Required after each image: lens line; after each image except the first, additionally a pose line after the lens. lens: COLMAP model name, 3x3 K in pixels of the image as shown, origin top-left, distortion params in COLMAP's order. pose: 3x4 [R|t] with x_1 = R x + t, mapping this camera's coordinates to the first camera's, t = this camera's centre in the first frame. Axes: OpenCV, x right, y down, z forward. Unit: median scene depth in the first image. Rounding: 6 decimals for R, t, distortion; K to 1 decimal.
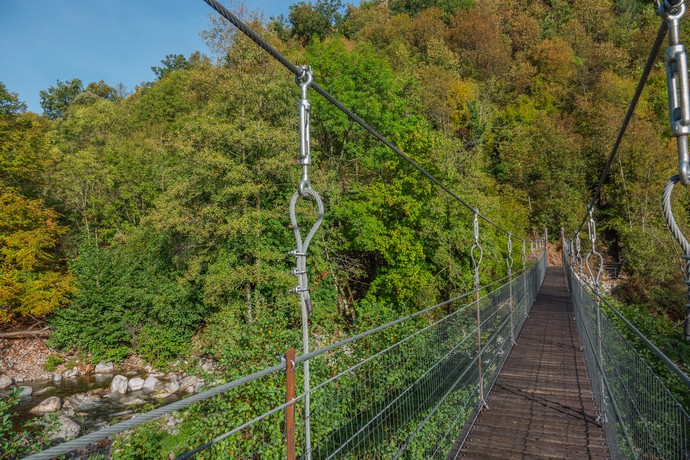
lens RADIAL K [[480.2, 0, 346.8], [0, 480.2, 229.0], [0, 0, 1]] dist [-0.008568, -0.001260]
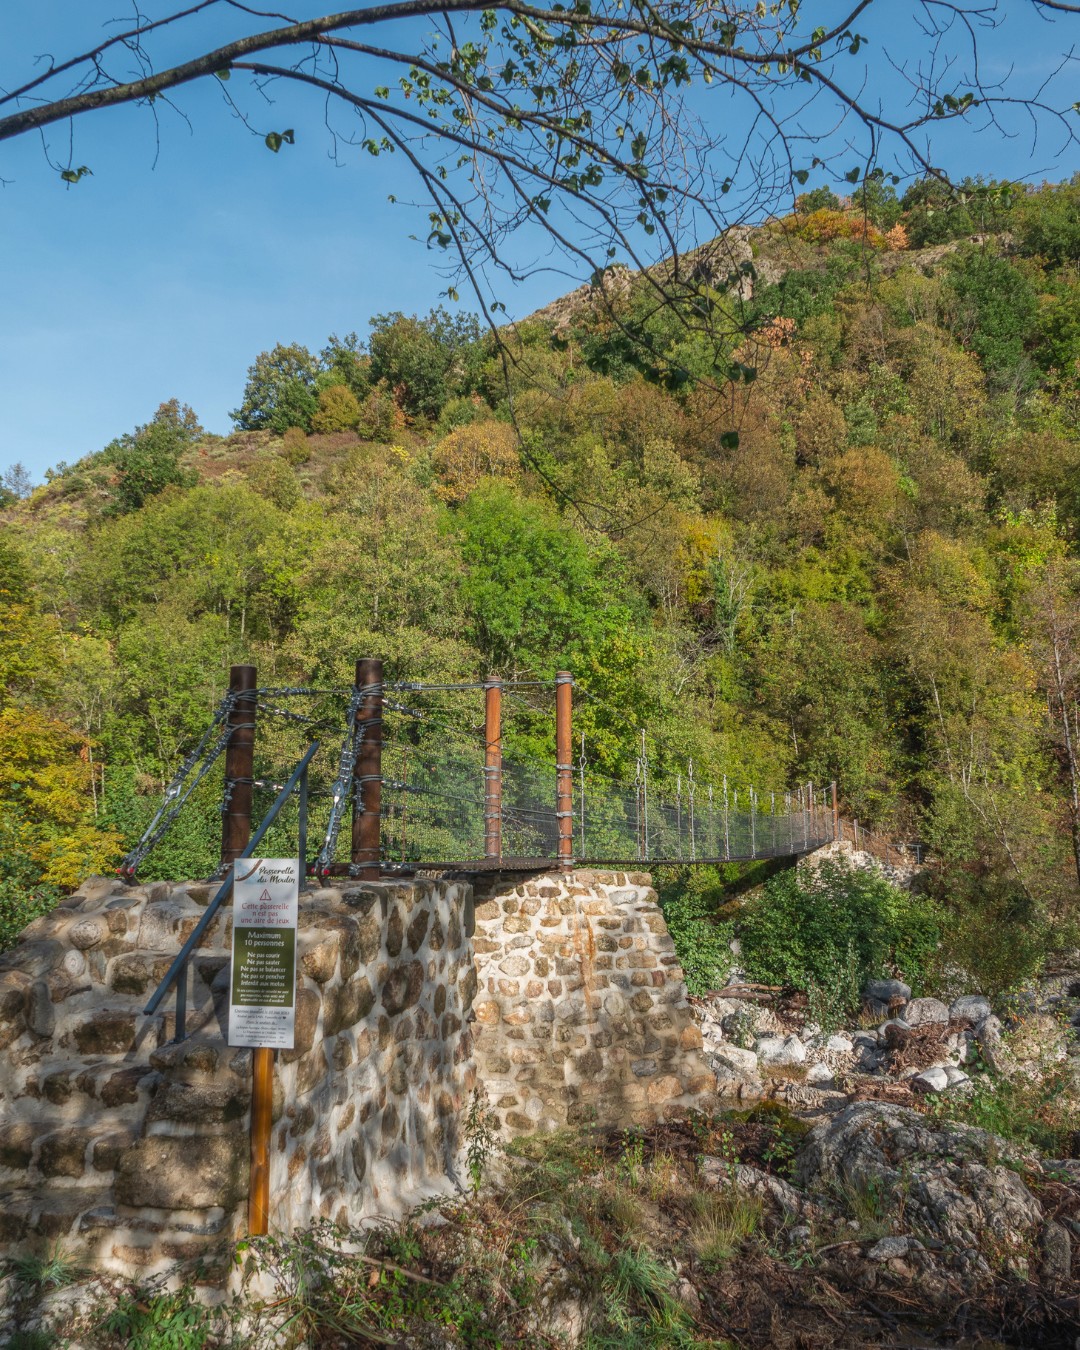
lens RADIAL K [[1104.5, 0, 539.6], [0, 1104.5, 676.6], [0, 0, 1]] dist [-0.019727, -0.001819]
pose [[0.997261, 0.030694, 0.067300, -0.056320], [-0.024124, 0.995054, -0.096362, 0.008720], [-0.069925, 0.094474, 0.993069, -0.439981]]
